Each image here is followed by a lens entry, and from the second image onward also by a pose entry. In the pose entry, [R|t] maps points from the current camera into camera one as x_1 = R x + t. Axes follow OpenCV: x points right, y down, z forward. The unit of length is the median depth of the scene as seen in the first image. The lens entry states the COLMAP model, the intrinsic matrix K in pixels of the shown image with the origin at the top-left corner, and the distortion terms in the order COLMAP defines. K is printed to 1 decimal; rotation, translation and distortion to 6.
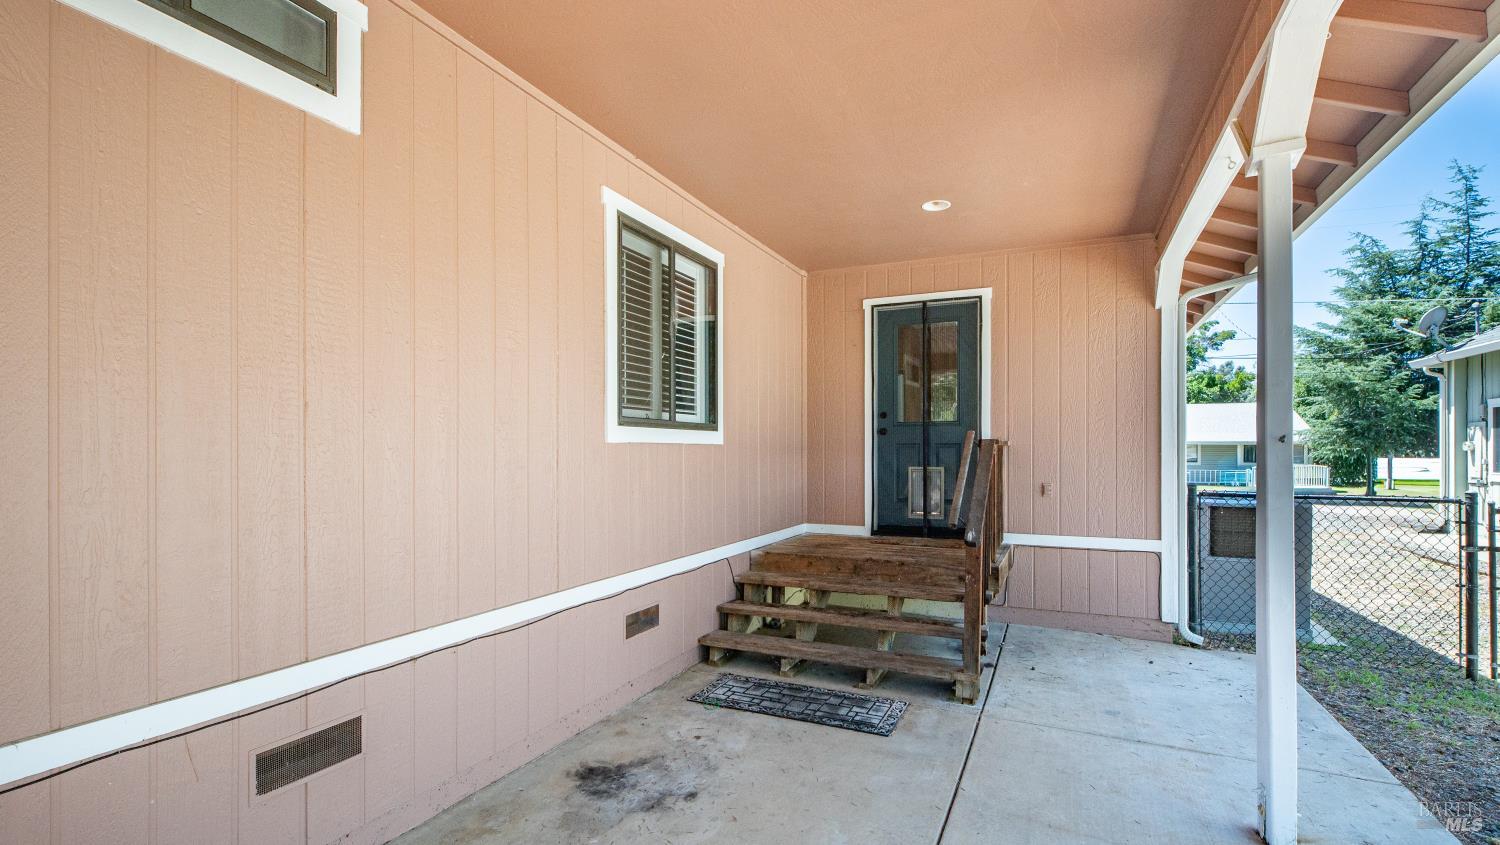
lens RADIAL K [[677.7, 0, 747.2], [0, 677.7, 450.3], [0, 0, 1]] dist [0.000827, -0.000353]
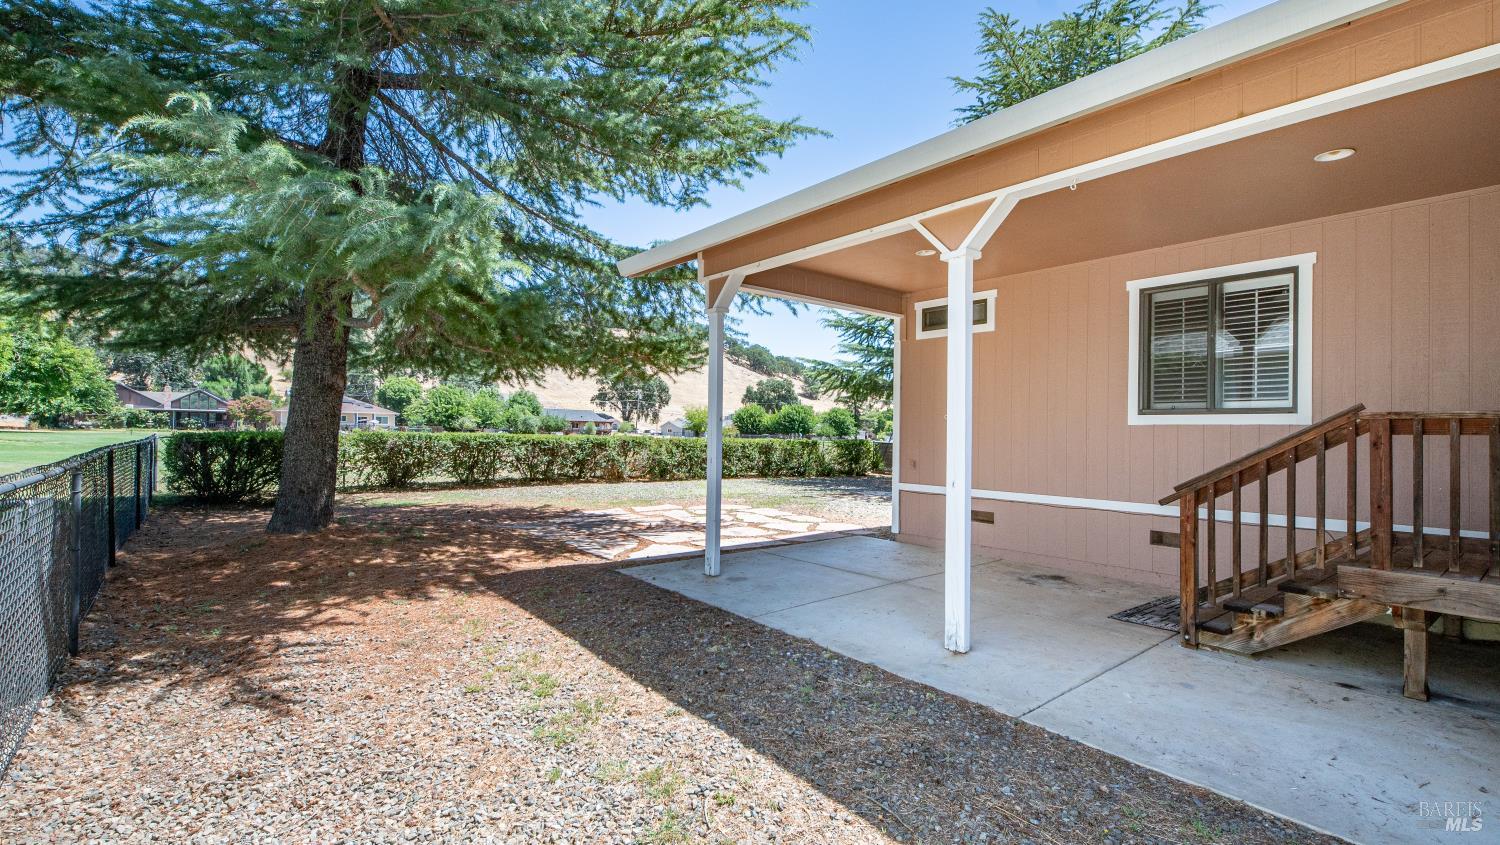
lens RADIAL K [[672.9, 0, 768.8], [0, 672.9, 427.4], [0, 0, 1]] dist [0.000358, -0.000186]
pose [[-0.420595, -0.012274, -0.907165, 1.345871], [-0.012574, 0.999891, -0.007699, 0.015125], [0.907161, 0.008169, -0.420704, 0.672232]]
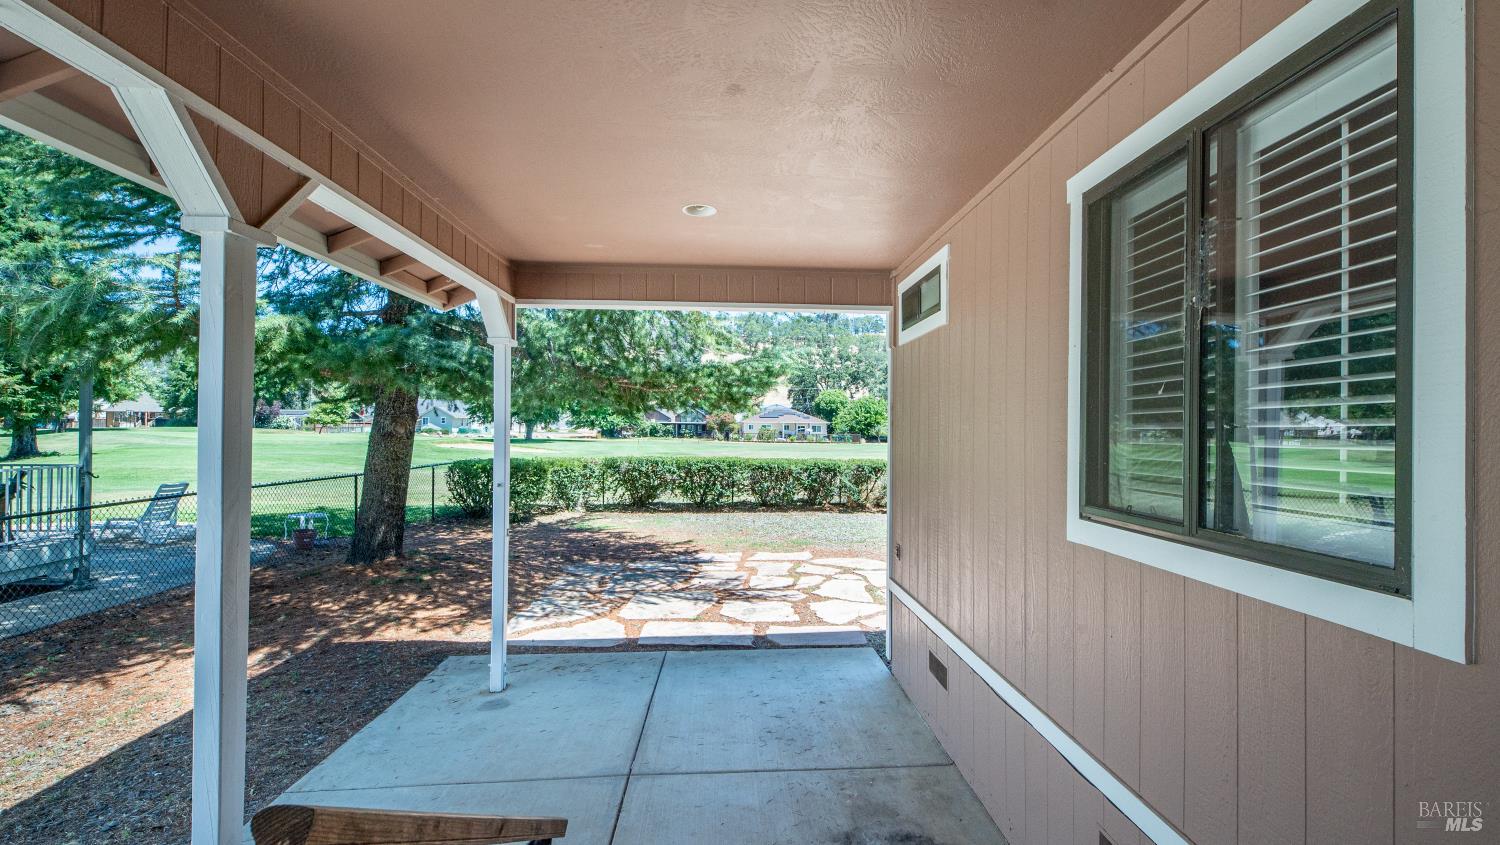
lens RADIAL K [[672.9, 0, 768.8], [0, 672.9, 427.4], [0, 0, 1]] dist [0.000358, -0.000186]
pose [[-0.880710, -0.007886, -0.473590, 0.297552], [-0.005029, 0.999961, -0.007299, -0.091513], [0.473629, -0.004047, -0.880715, 1.109000]]
